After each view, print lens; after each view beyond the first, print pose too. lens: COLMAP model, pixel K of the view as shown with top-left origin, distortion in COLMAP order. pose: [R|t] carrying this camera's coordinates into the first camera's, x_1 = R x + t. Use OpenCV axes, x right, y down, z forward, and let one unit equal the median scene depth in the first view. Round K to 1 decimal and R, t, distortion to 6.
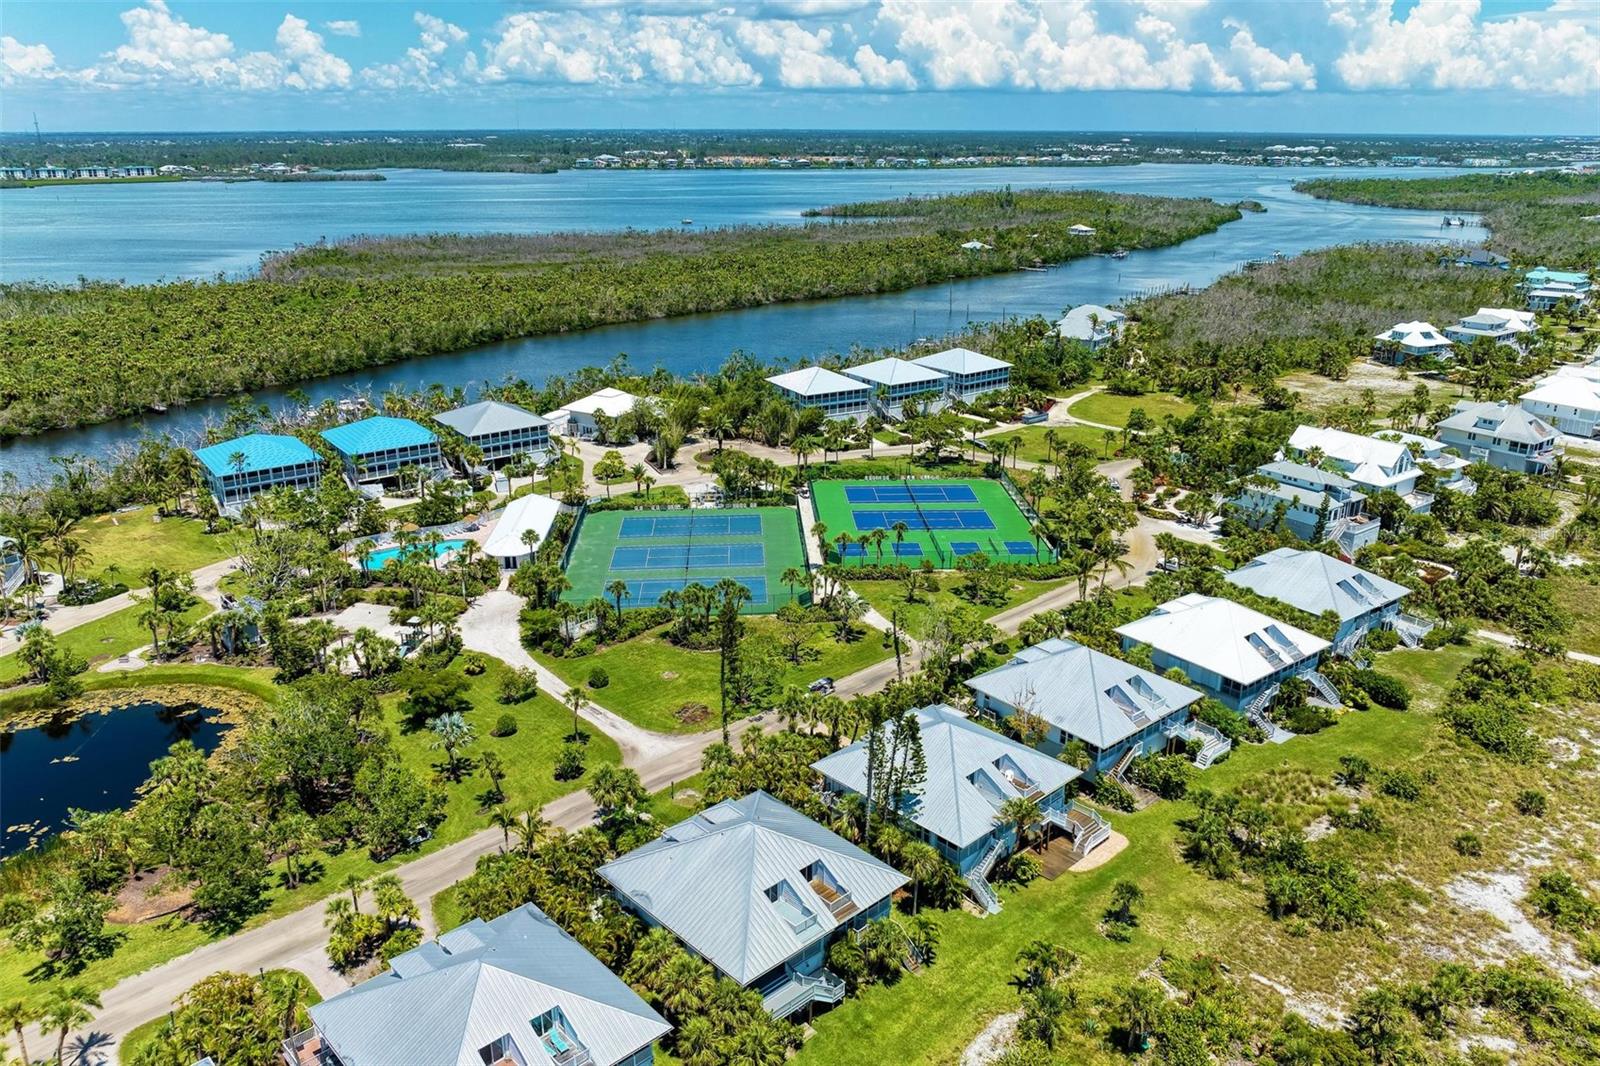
lens RADIAL K [[1131.8, 0, 798.5], [0, 1131.8, 523.7], [0, 0, 1]] dist [-0.035842, 0.019771]
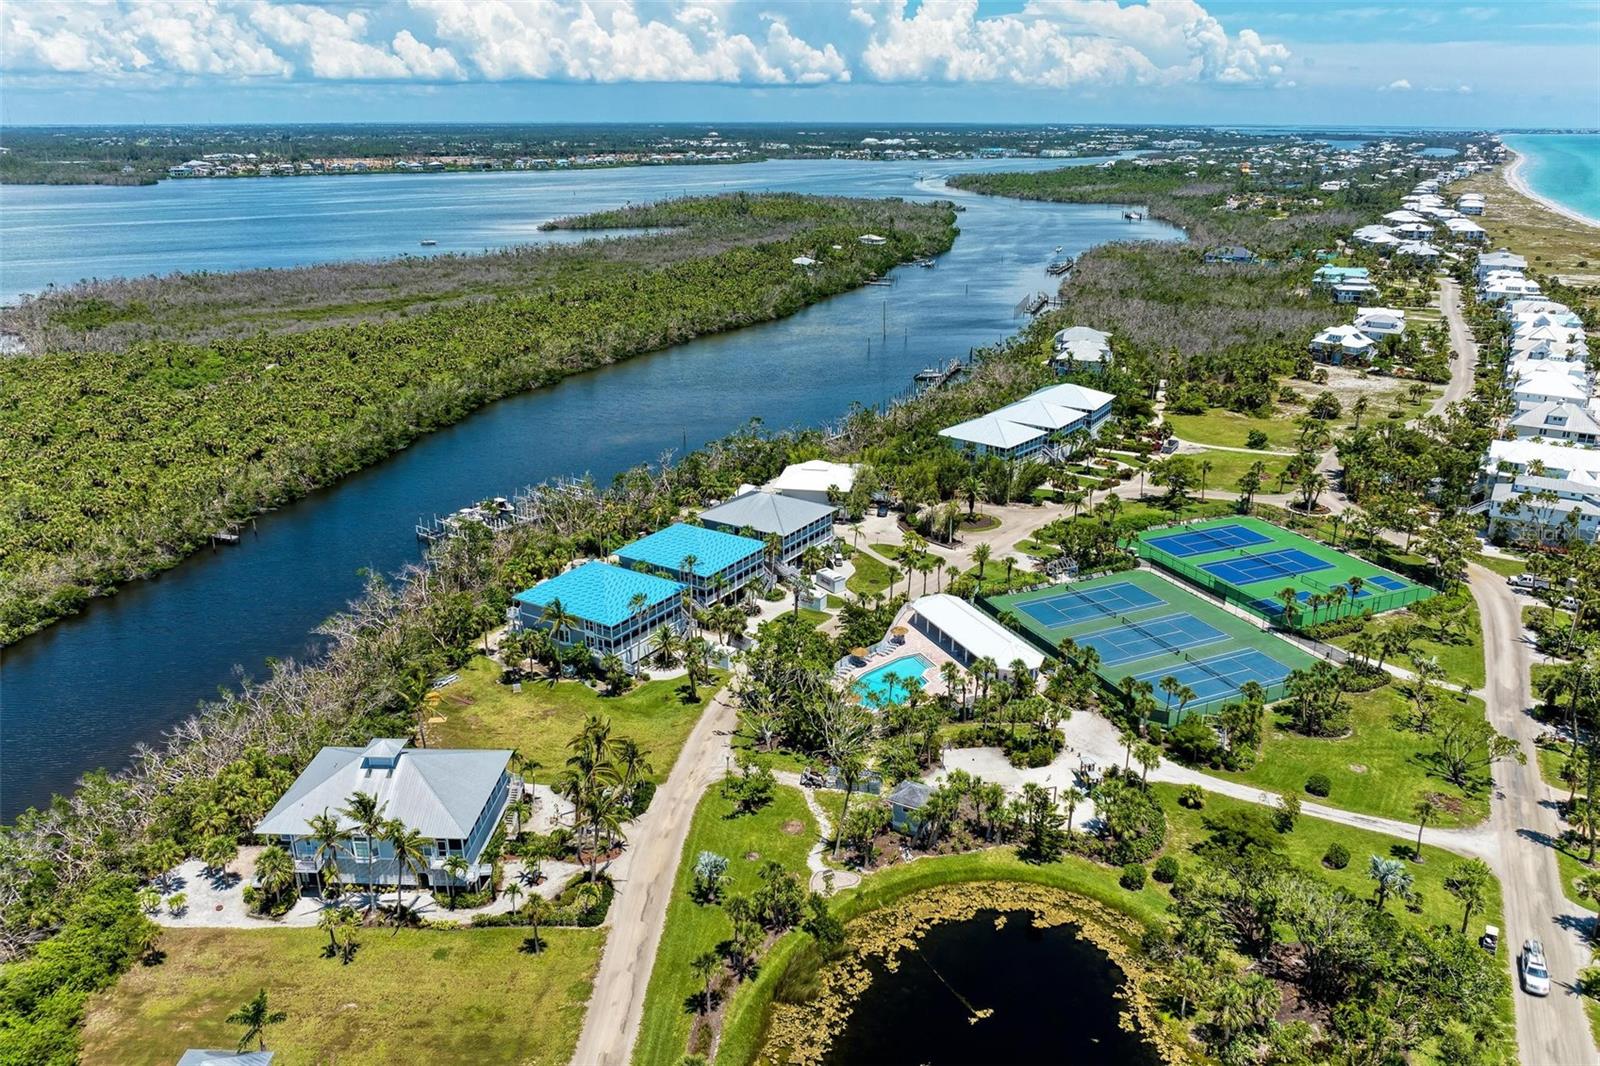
lens RADIAL K [[1131.8, 0, 802.5], [0, 1131.8, 541.0], [0, 0, 1]] dist [-0.035842, 0.019771]
pose [[0.935570, -0.124282, 0.330550, -0.098583], [0.117740, 0.992246, 0.039823, -0.018464], [-0.332936, 0.001662, 0.942948, 0.024614]]
